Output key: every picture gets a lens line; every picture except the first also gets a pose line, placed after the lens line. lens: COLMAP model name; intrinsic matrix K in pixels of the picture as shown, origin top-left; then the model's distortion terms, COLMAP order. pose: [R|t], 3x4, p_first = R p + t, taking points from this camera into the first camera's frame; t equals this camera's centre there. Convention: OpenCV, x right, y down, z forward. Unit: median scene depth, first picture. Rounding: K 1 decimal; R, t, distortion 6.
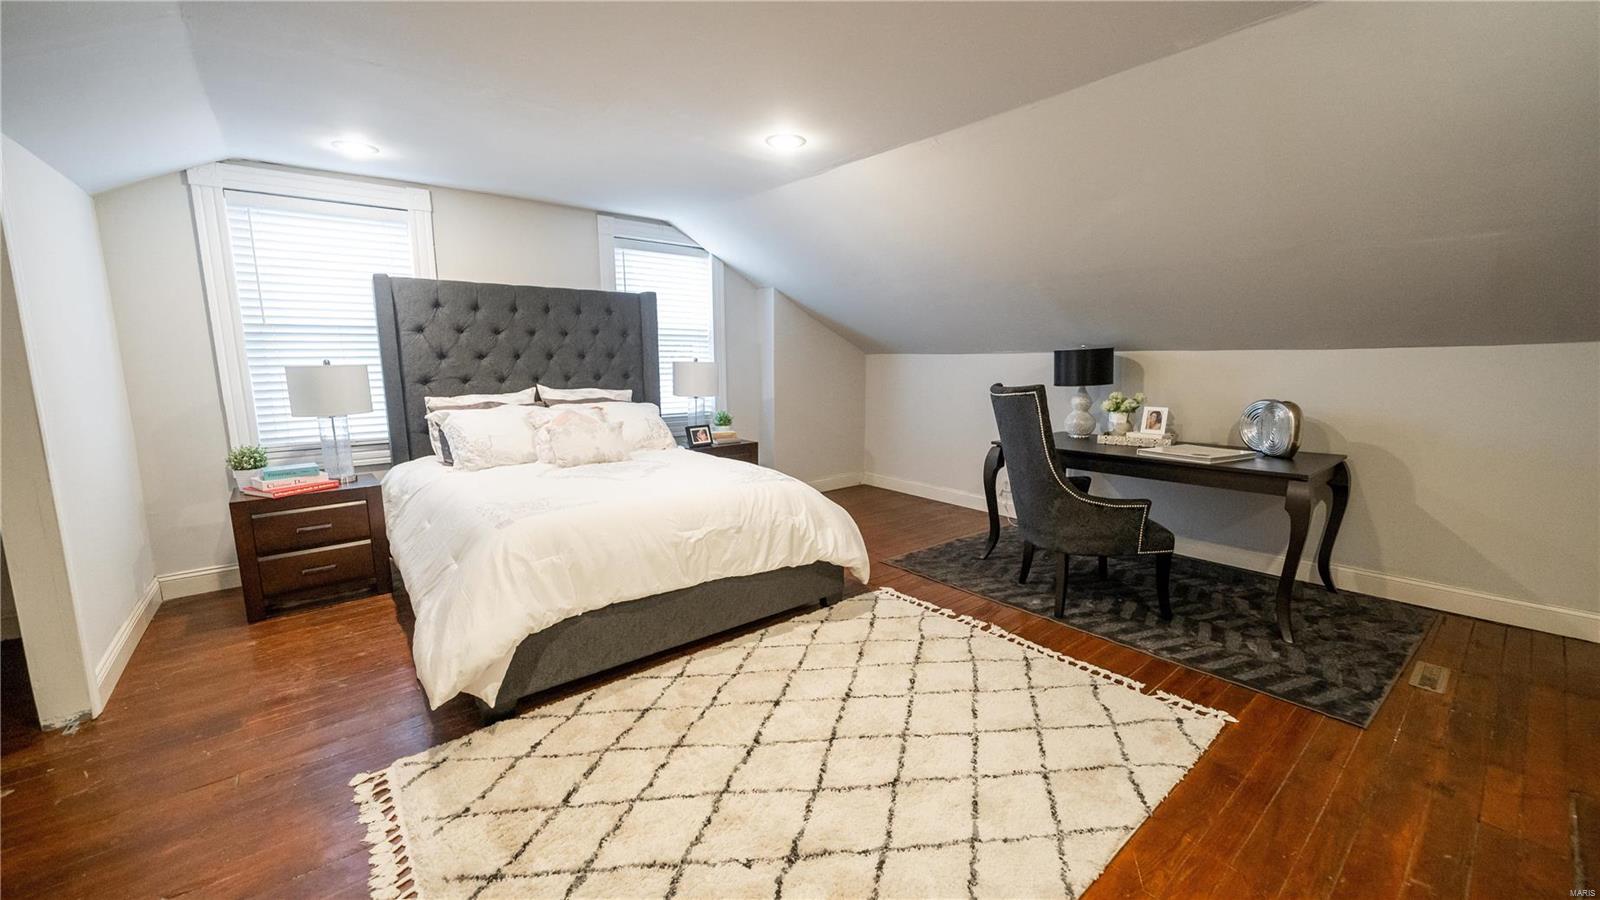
lens RADIAL K [[609.2, 0, 793.4], [0, 609.2, 450.9], [0, 0, 1]] dist [0.000702, 0.000072]
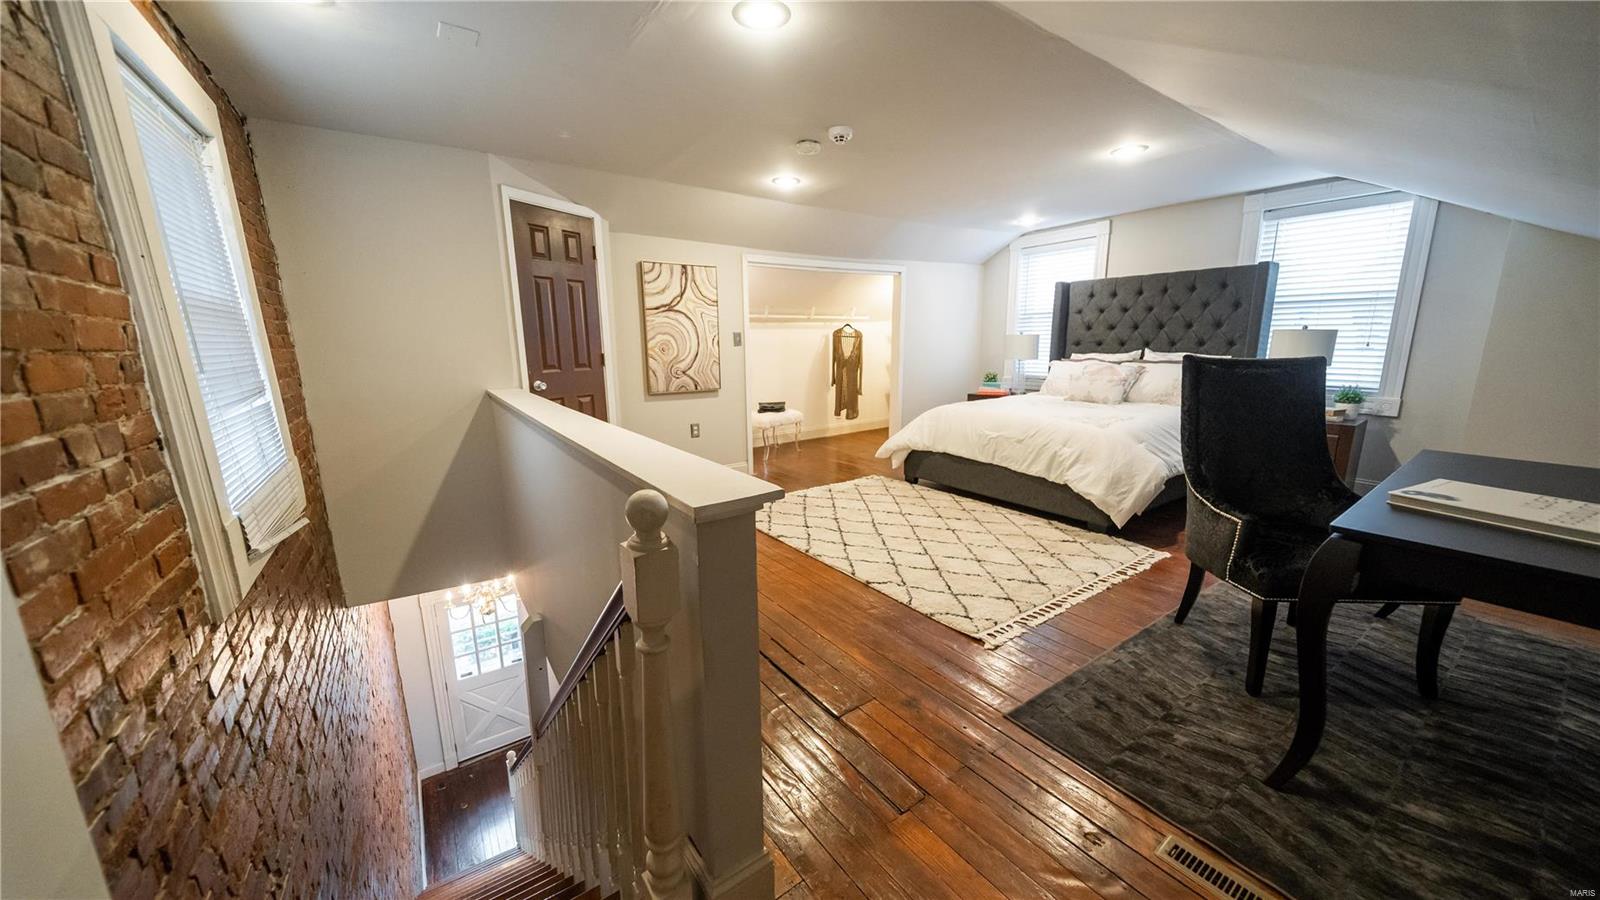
lens RADIAL K [[559.6, 0, 800.0], [0, 559.6, 450.0], [0, 0, 1]] dist [-0.006706, 0.000072]
pose [[-0.065900, 0.200548, -0.977465, 1.199352], [-0.134907, 0.968809, 0.207867, -0.061941], [0.988664, 0.145565, -0.036789, 0.448364]]
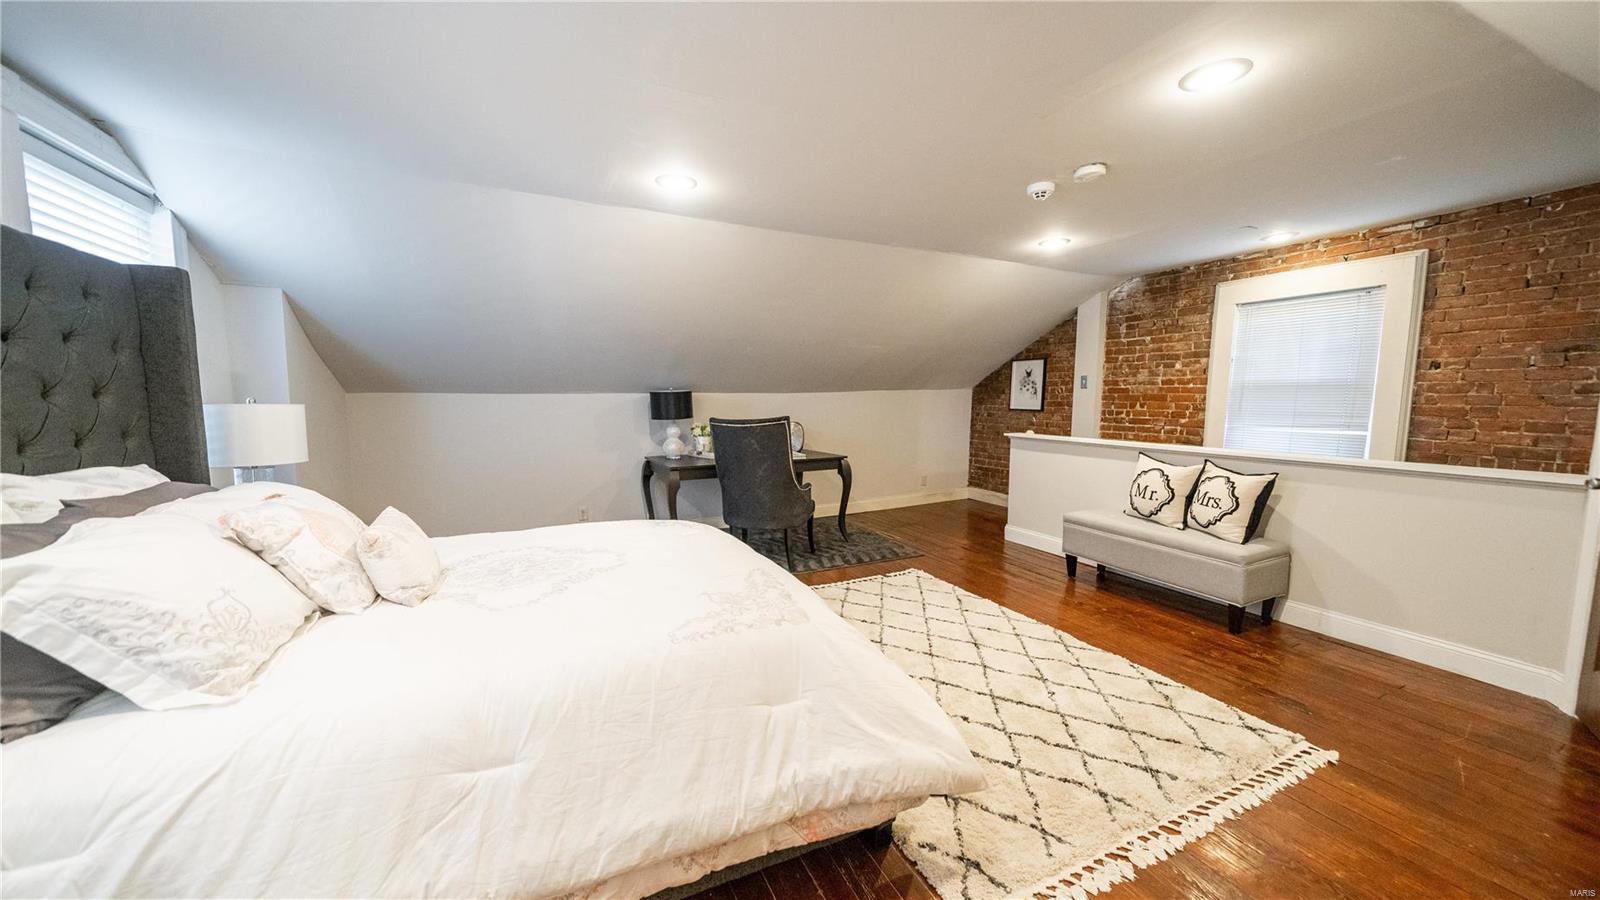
lens RADIAL K [[559.6, 0, 800.0], [0, 559.6, 450.0], [0, 0, 1]] dist [-0.006706, 0.000072]
pose [[0.245108, -0.089504, 0.965356, -0.842022], [0.146845, 0.987669, 0.054289, -0.089615], [-0.958310, 0.128451, 0.255228, 0.592912]]
